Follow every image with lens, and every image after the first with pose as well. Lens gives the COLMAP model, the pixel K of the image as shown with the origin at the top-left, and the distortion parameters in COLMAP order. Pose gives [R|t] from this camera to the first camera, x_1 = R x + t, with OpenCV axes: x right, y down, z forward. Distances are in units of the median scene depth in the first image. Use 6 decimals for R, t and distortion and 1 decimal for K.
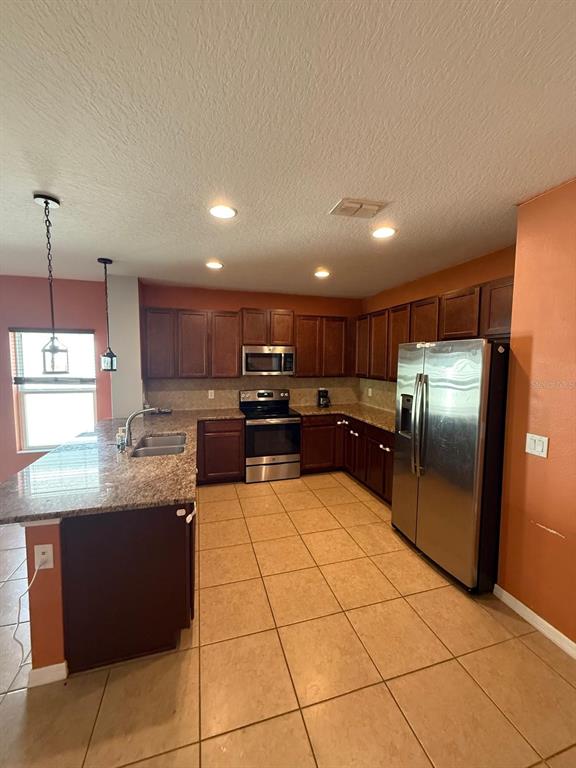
lens RADIAL K [[305.9, 0, 287.2], [0, 305.9, 385.8], [0, 0, 1]] dist [0.000272, 0.000226]
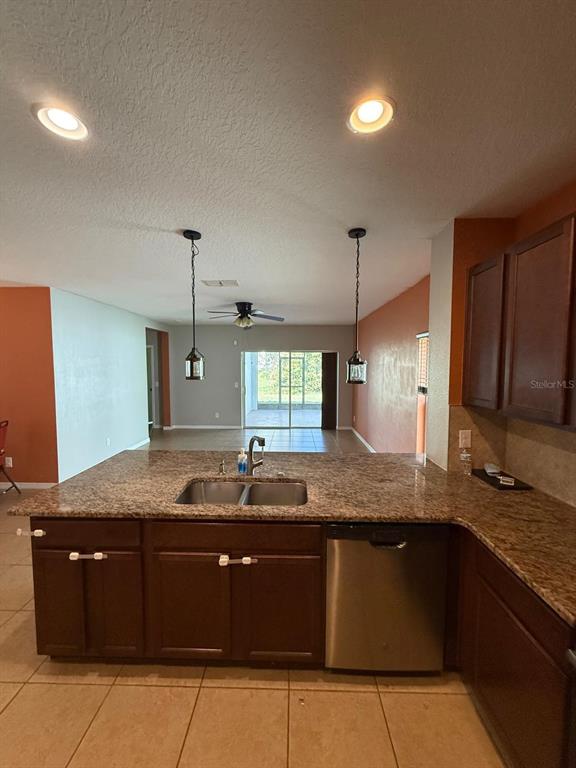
lens RADIAL K [[305.9, 0, 288.6], [0, 305.9, 385.1], [0, 0, 1]] dist [0.000272, 0.000226]
pose [[-0.297165, 0.058457, -0.953035, 0.125474], [-0.087380, 0.992271, 0.088110, -0.072015], [0.950819, 0.109459, -0.289760, 0.812933]]
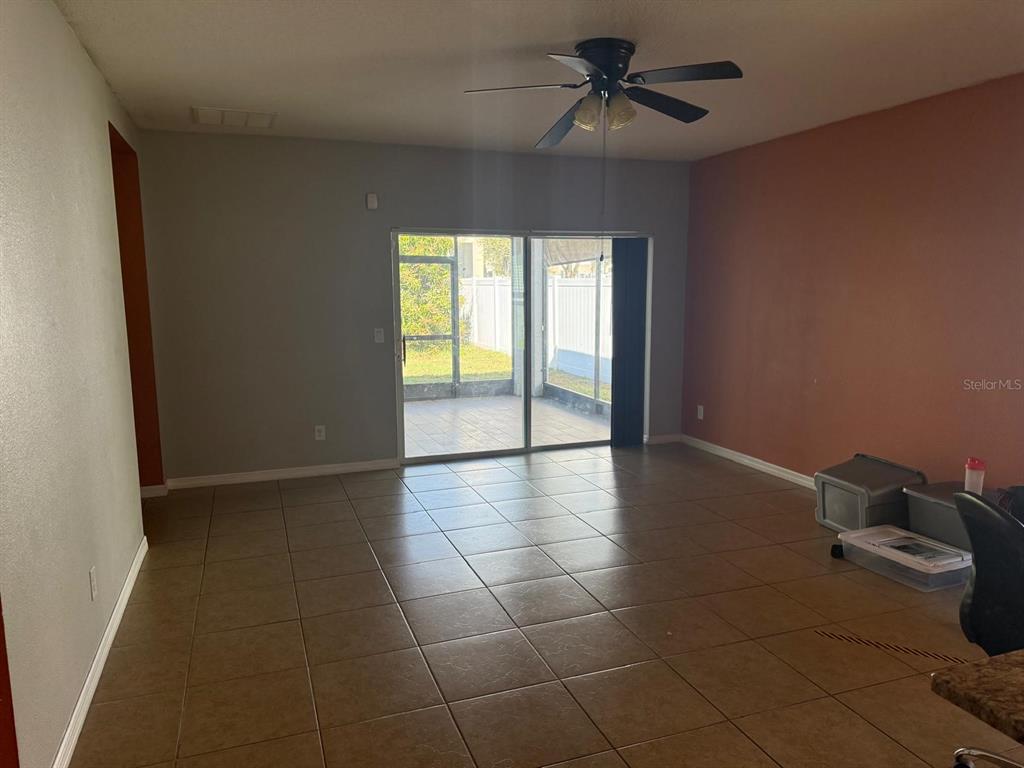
lens RADIAL K [[718.4, 0, 511.1], [0, 718.4, 394.1], [0, 0, 1]] dist [0.037865, -0.041760]
pose [[0.063070, 0.145923, -0.987283, -0.121246], [-0.078560, 0.986909, 0.140849, 0.013645], [0.994912, 0.068678, 0.073708, 0.128590]]
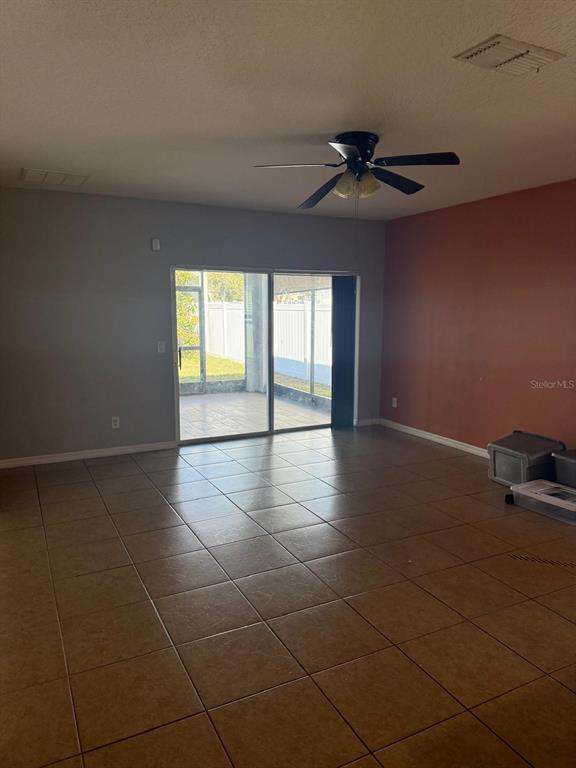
lens RADIAL K [[538.8, 0, 287.3], [0, 538.8, 390.9], [0, 0, 1]] dist [0.037865, -0.041760]
pose [[0.181661, 0.145704, -0.972507, -0.122222], [-0.084351, 0.987626, 0.132213, 0.019744], [0.979737, 0.058014, 0.191703, 0.022419]]
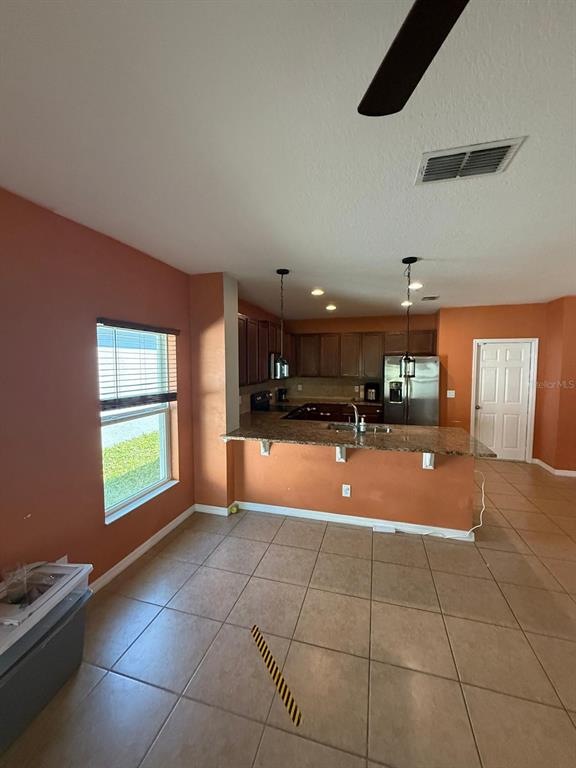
lens RADIAL K [[305.9, 0, 288.3], [0, 305.9, 381.9], [0, 0, 1]] dist [0.000272, 0.000226]
pose [[0.534815, -0.058375, 0.842951, -1.121233], [0.077346, 0.996805, 0.019957, -0.044109], [-0.841422, 0.054526, 0.537621, 0.338686]]
